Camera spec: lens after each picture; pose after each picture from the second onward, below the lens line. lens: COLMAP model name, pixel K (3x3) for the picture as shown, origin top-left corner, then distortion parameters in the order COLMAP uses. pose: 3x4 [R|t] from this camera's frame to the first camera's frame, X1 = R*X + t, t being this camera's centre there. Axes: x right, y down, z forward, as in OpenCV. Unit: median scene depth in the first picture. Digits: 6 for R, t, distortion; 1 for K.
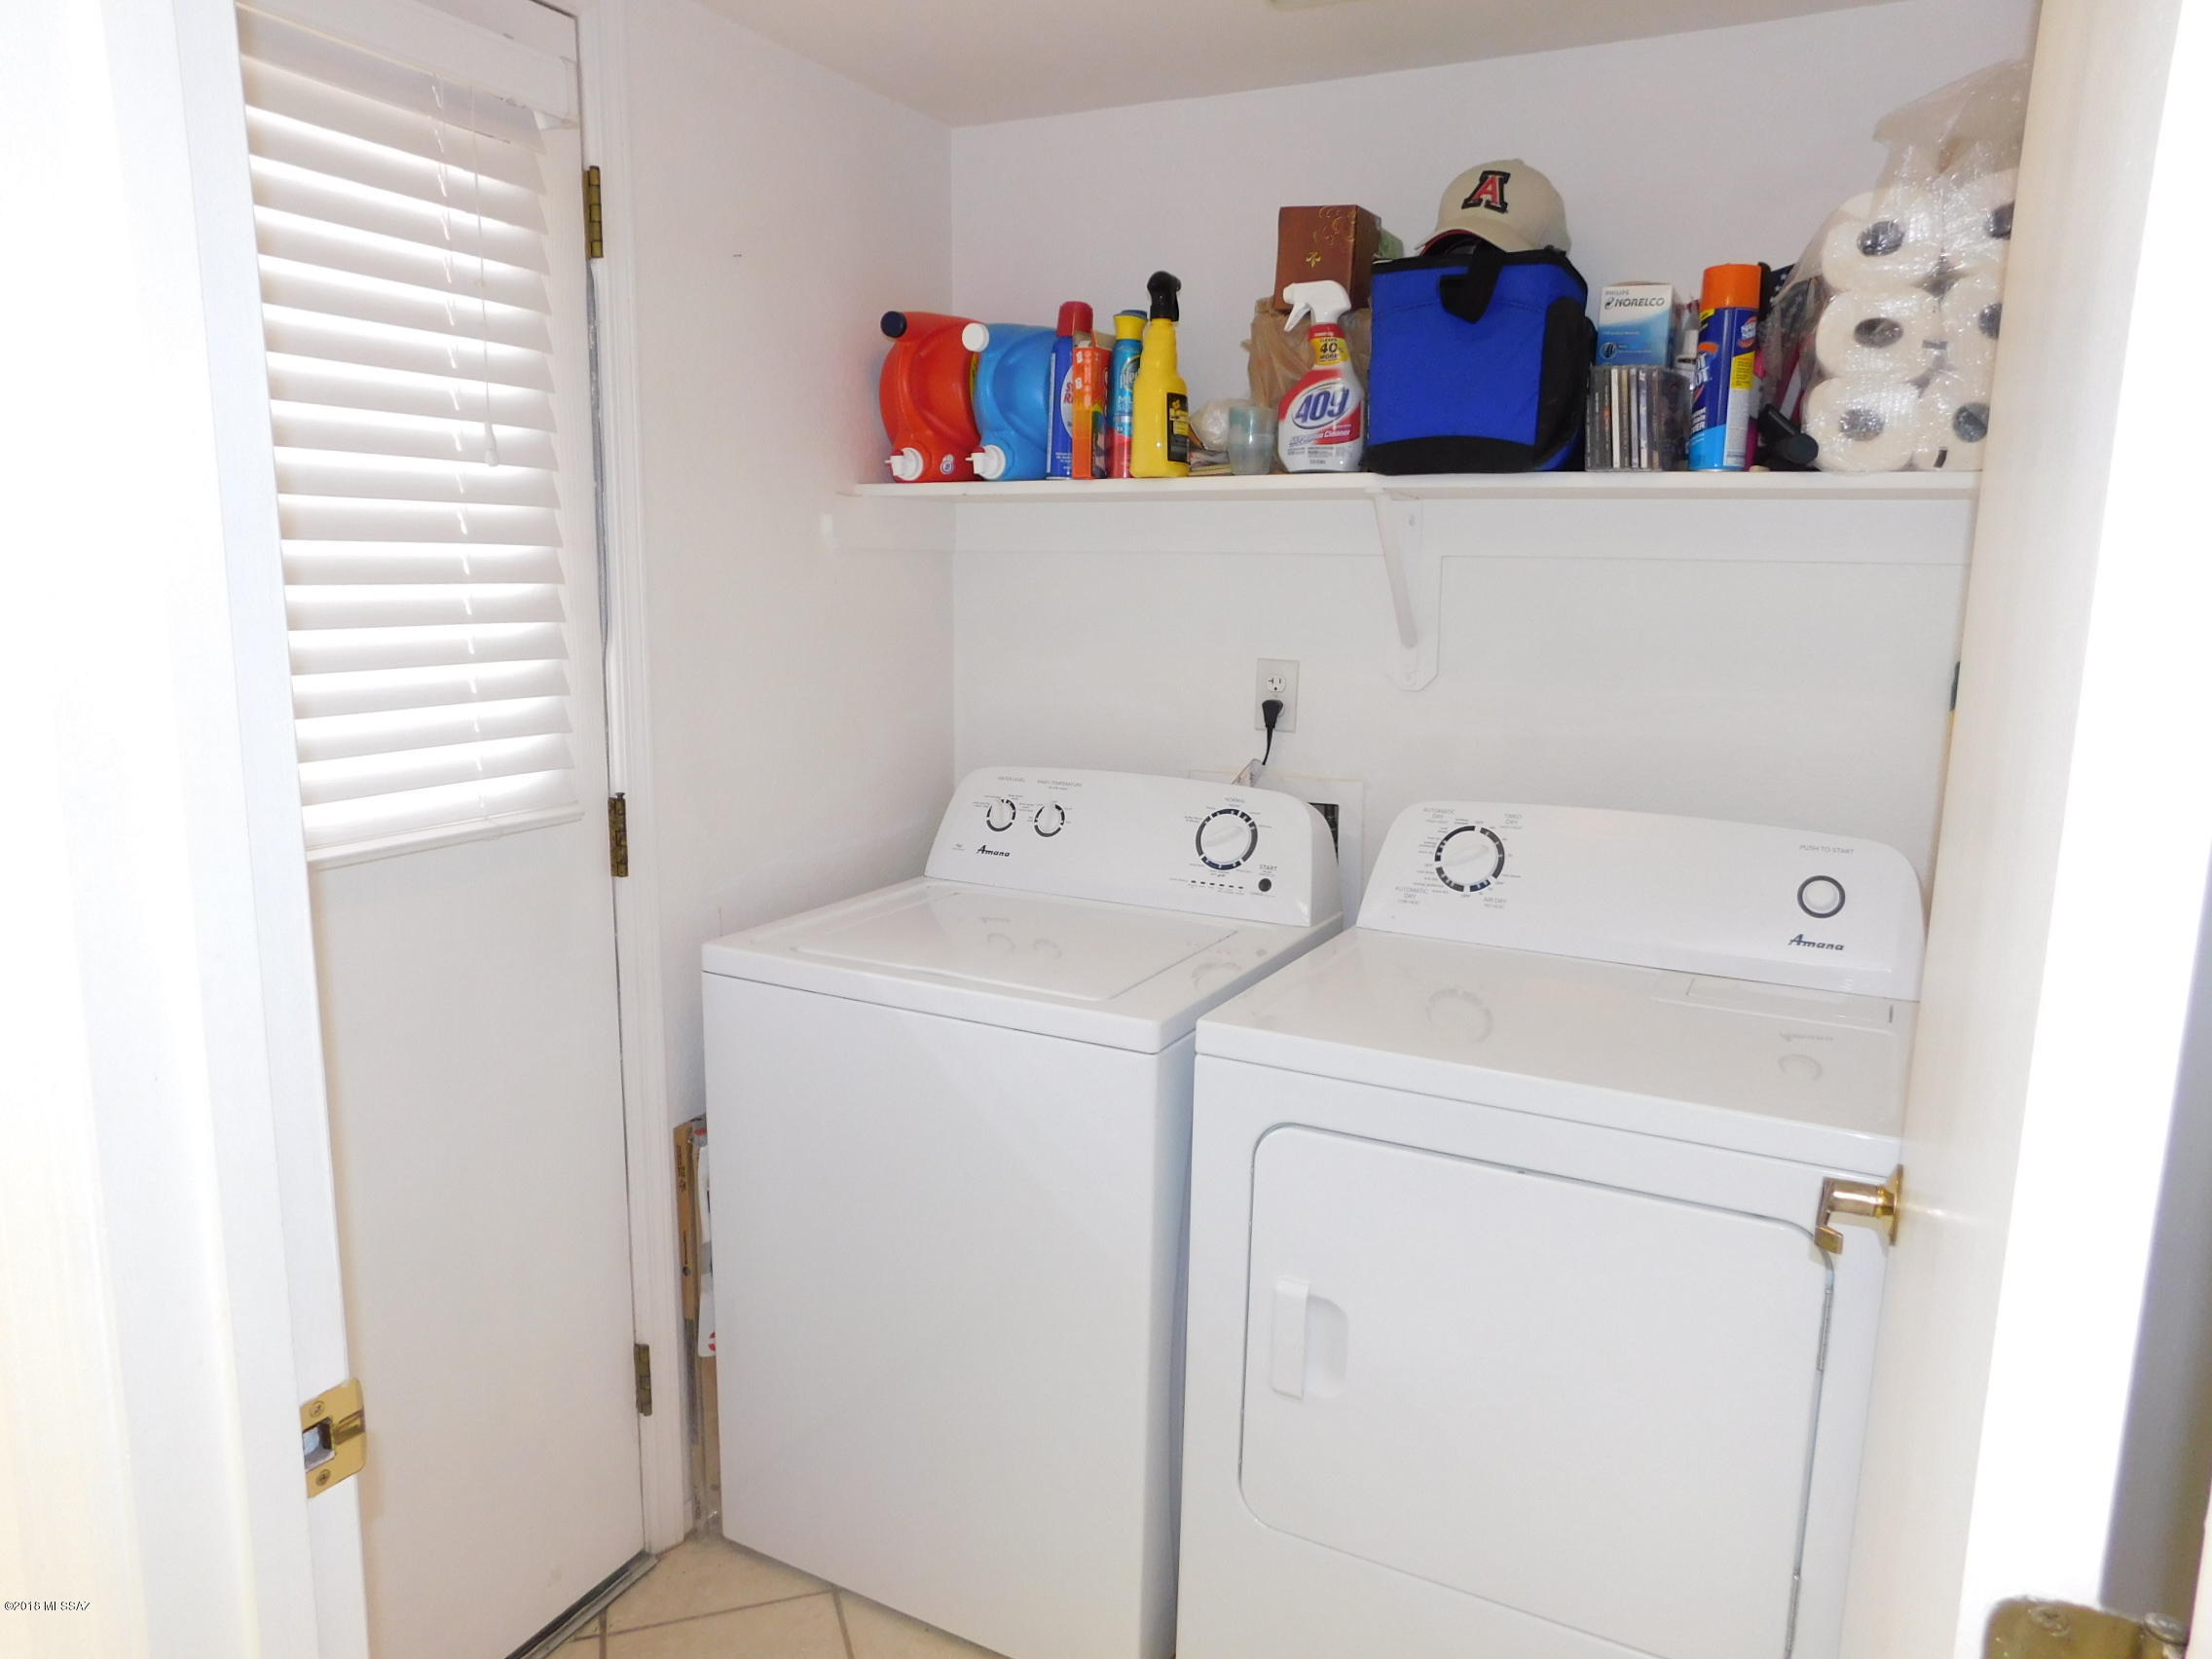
lens RADIAL K [[1441.8, 0, 1111.4], [0, 1441.8, 824.1], [0, 0, 1]] dist [-0.070805, 0.057298]
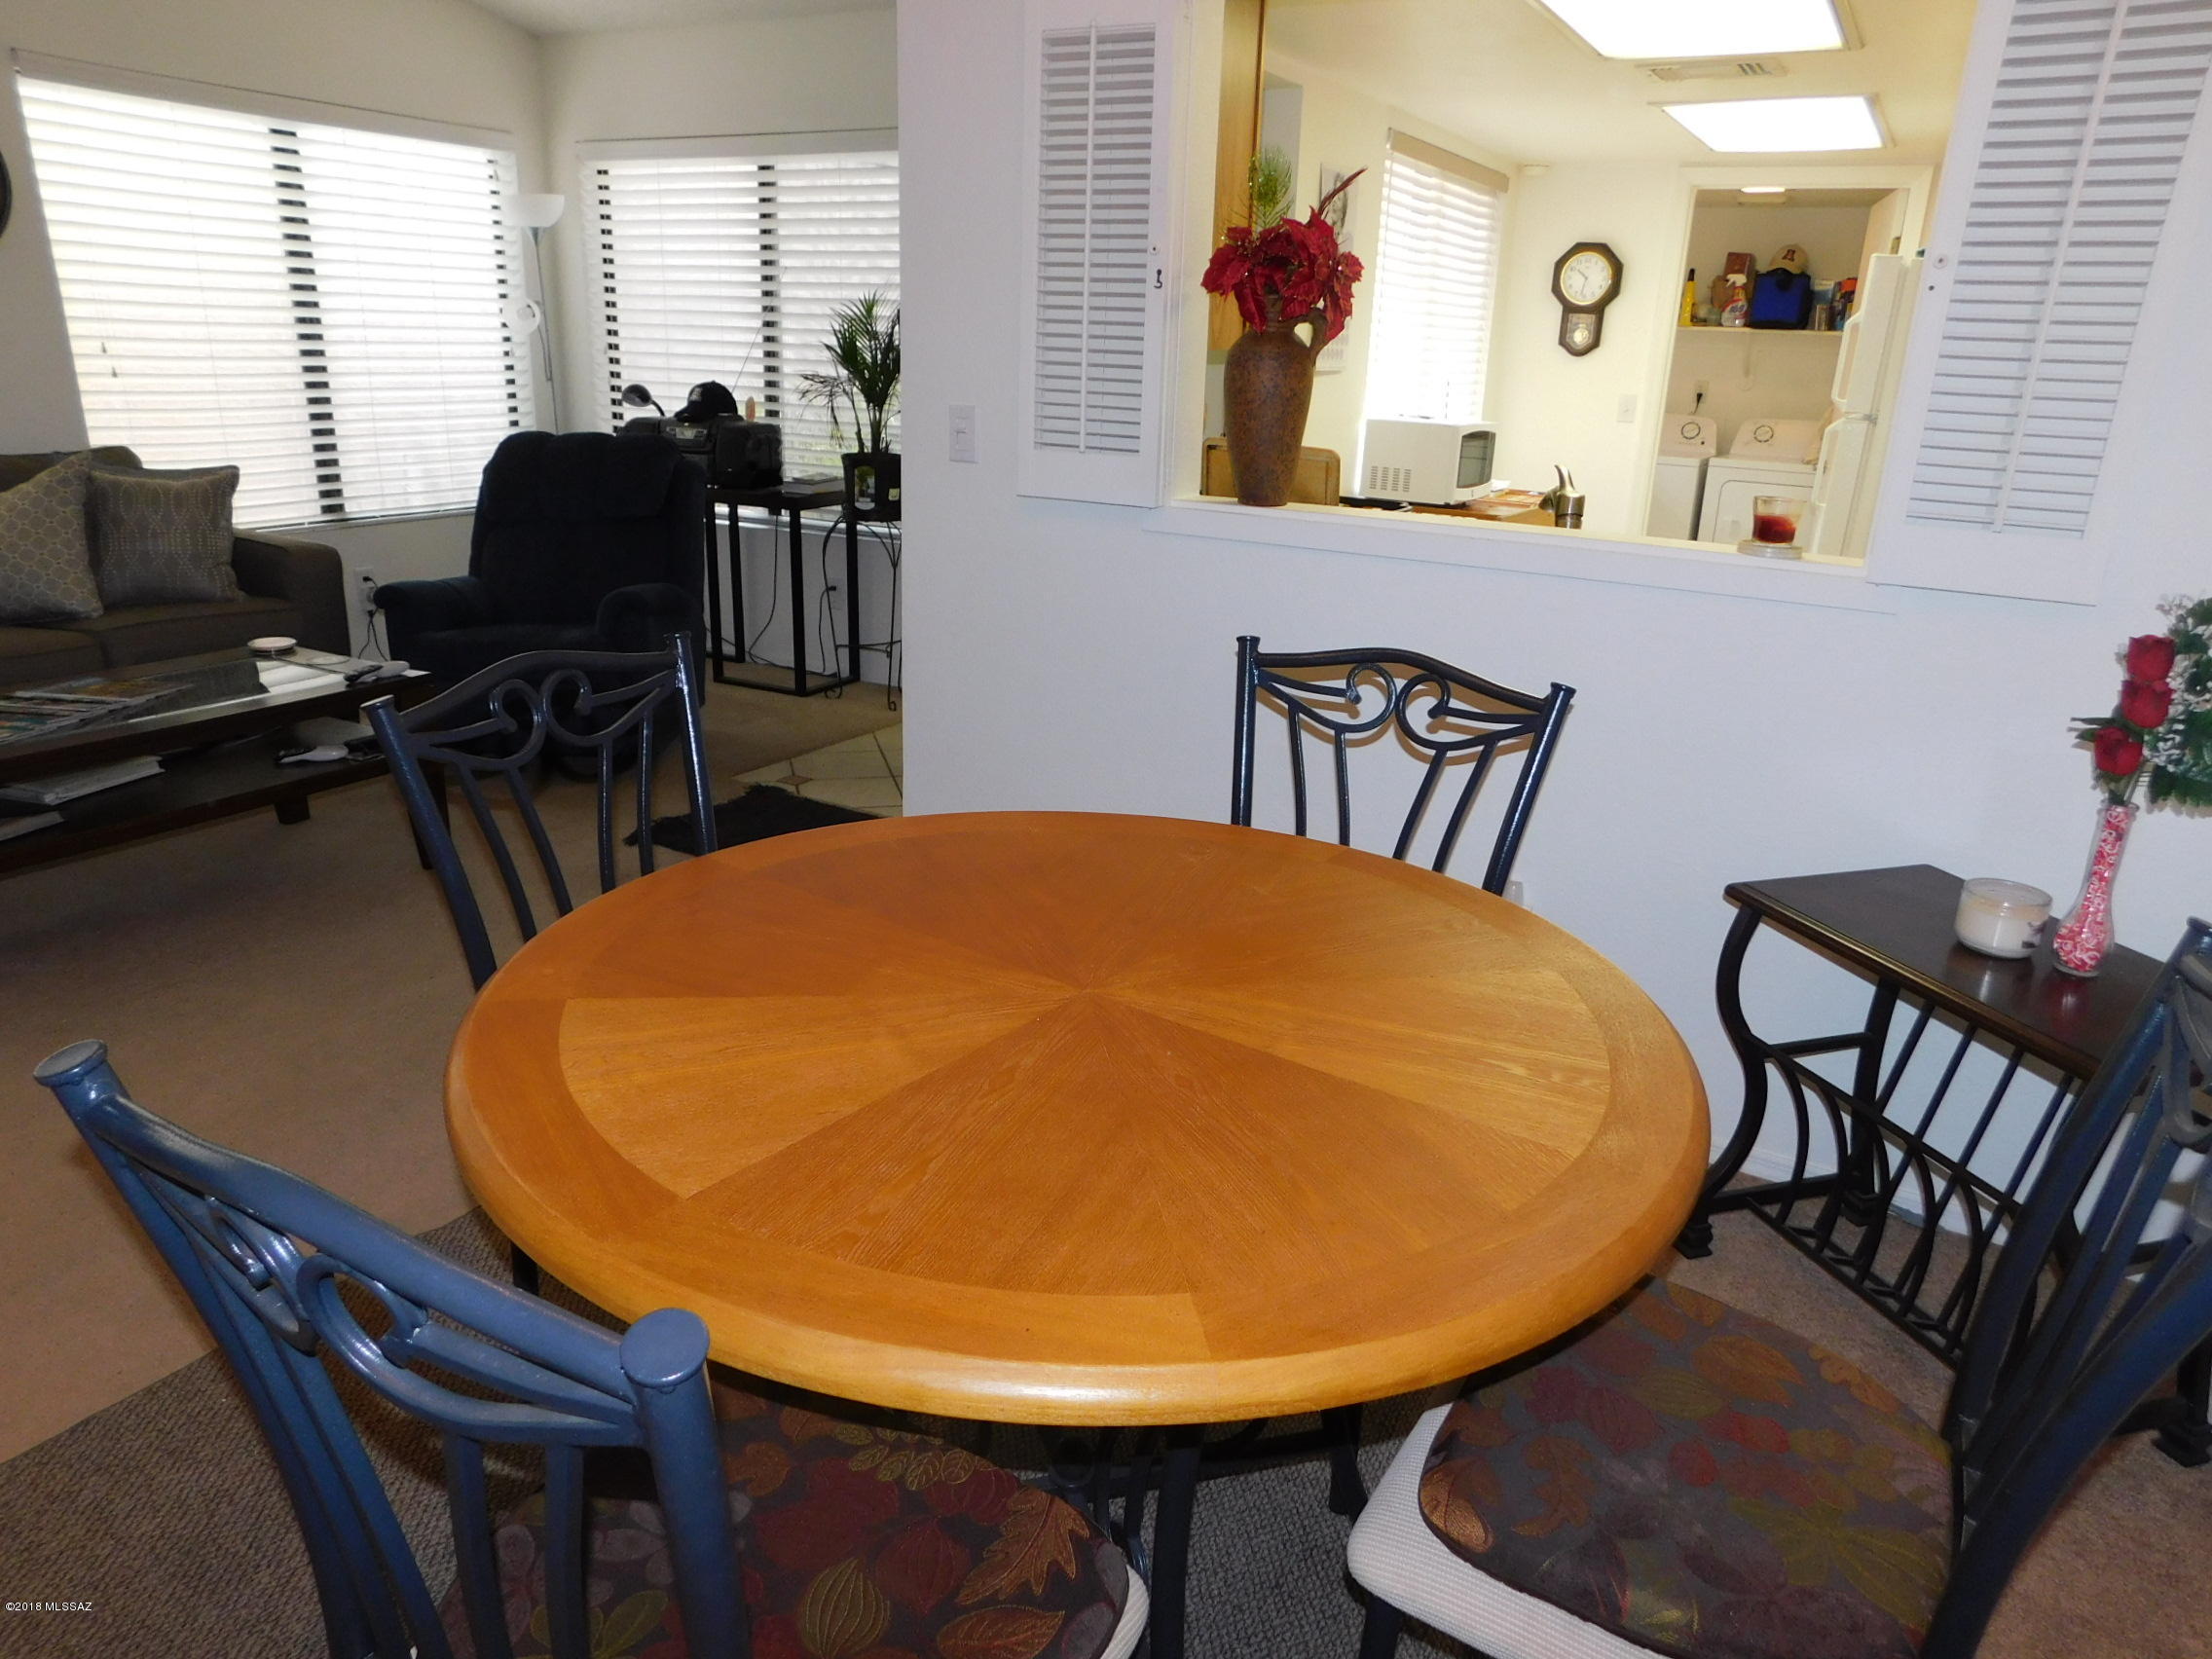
lens RADIAL K [[1441.8, 0, 1111.4], [0, 1441.8, 824.1], [0, 0, 1]] dist [-0.070805, 0.057298]
pose [[0.998388, 0.037536, -0.042577, -1.304671], [-0.030322, 0.986821, 0.158947, 0.509672], [0.047982, -0.157399, 0.986369, -3.014625]]
